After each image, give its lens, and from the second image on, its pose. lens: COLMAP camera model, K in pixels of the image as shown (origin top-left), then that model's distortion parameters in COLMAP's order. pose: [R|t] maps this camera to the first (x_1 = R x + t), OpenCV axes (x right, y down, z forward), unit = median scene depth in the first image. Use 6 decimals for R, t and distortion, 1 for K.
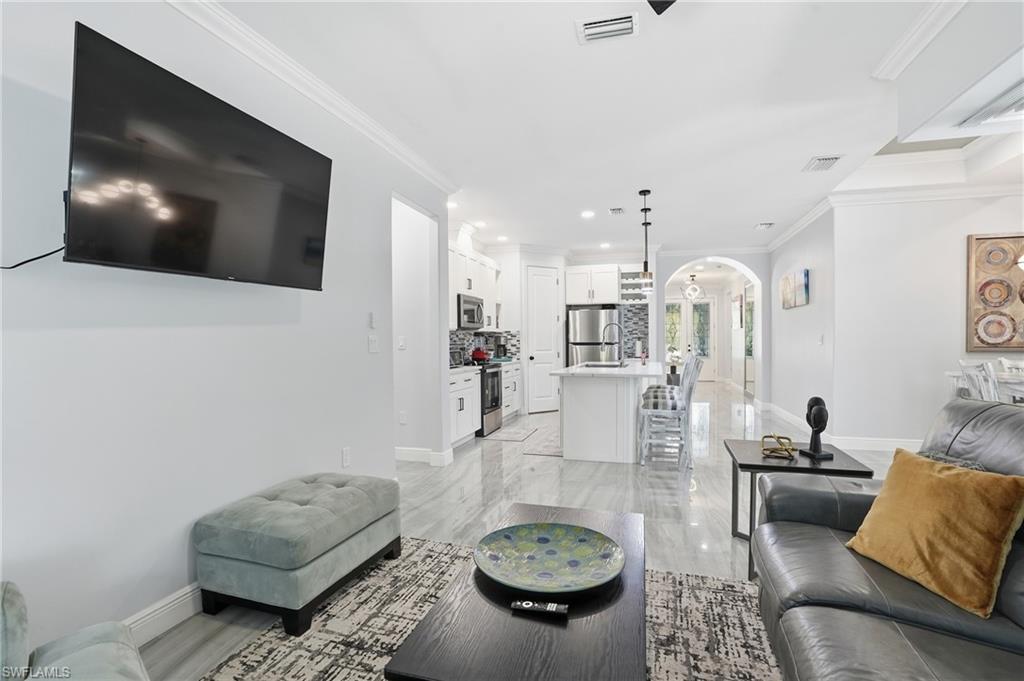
lens RADIAL K [[488.5, 0, 512.0], [0, 488.5, 340.5], [0, 0, 1]] dist [-0.078182, 0.034796]
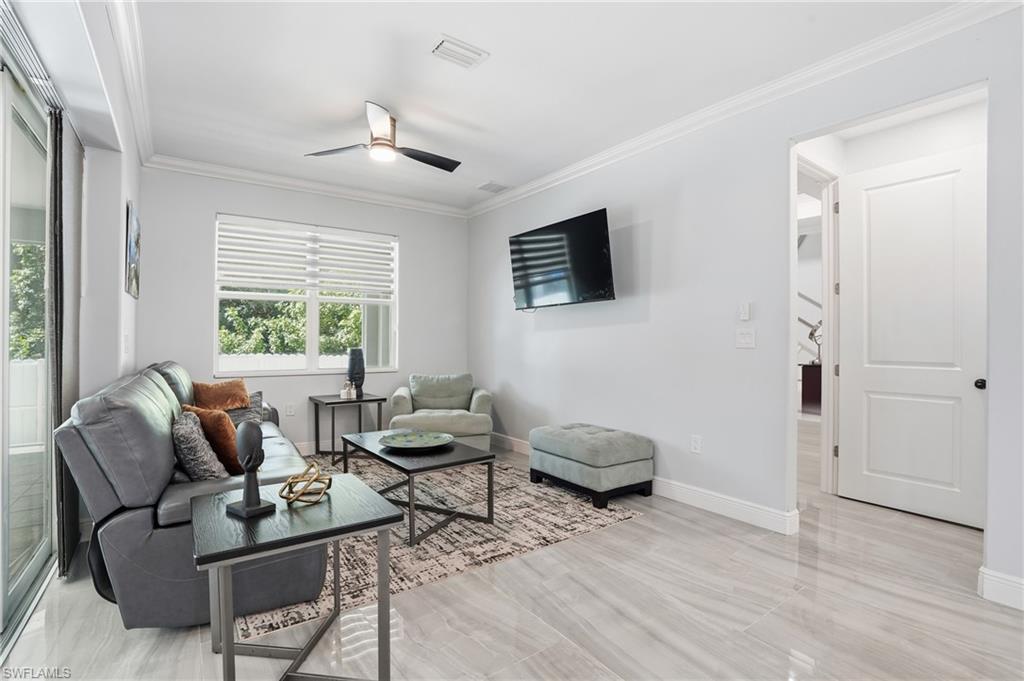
lens RADIAL K [[474.2, 0, 512.0], [0, 474.2, 340.5], [0, 0, 1]] dist [-0.076231, 0.030997]
pose [[-0.609332, 0.003533, -0.792907, 0.474787], [-0.002003, 0.999980, 0.005995, 0.004086], [0.792913, 0.005241, -0.609313, 0.858691]]
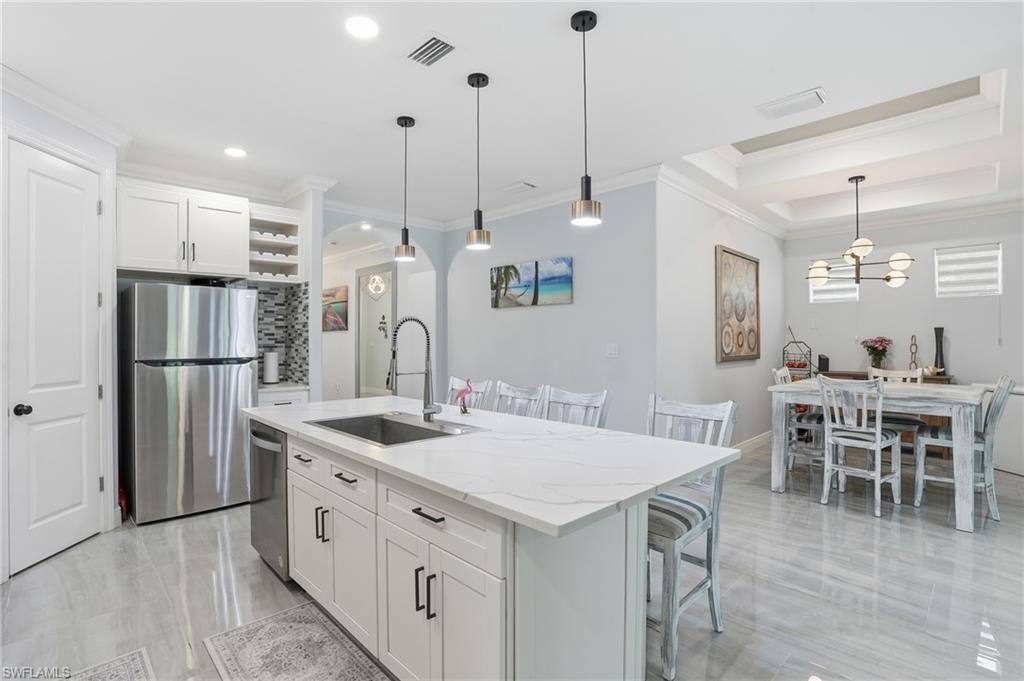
lens RADIAL K [[488.5, 0, 512.0], [0, 488.5, 340.5], [0, 0, 1]] dist [-0.078182, 0.034796]
pose [[0.486366, 0.001125, 0.873755, -0.129130], [-0.000857, 0.999999, -0.000811, -0.020764], [-0.873755, -0.000354, 0.486366, 0.891002]]
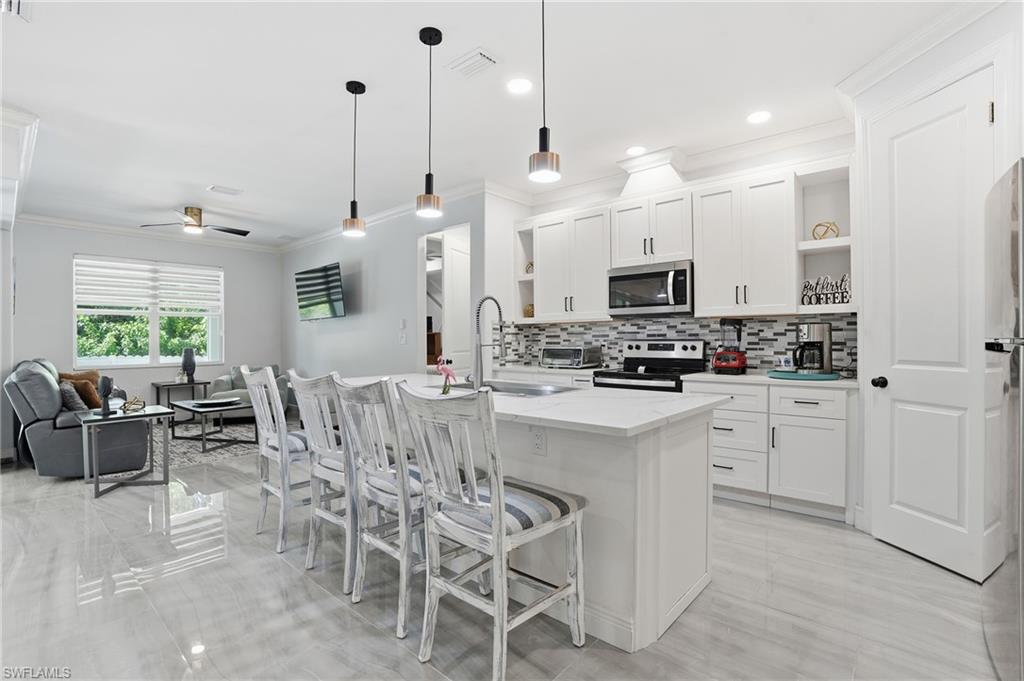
lens RADIAL K [[474.2, 0, 512.0], [0, 474.2, 340.5], [0, 0, 1]] dist [-0.076231, 0.030997]
pose [[-0.420062, 0.011727, -0.907420, 0.741317], [0.009447, 0.999919, 0.008549, 0.001709], [0.907446, -0.004982, -0.420139, 1.473654]]
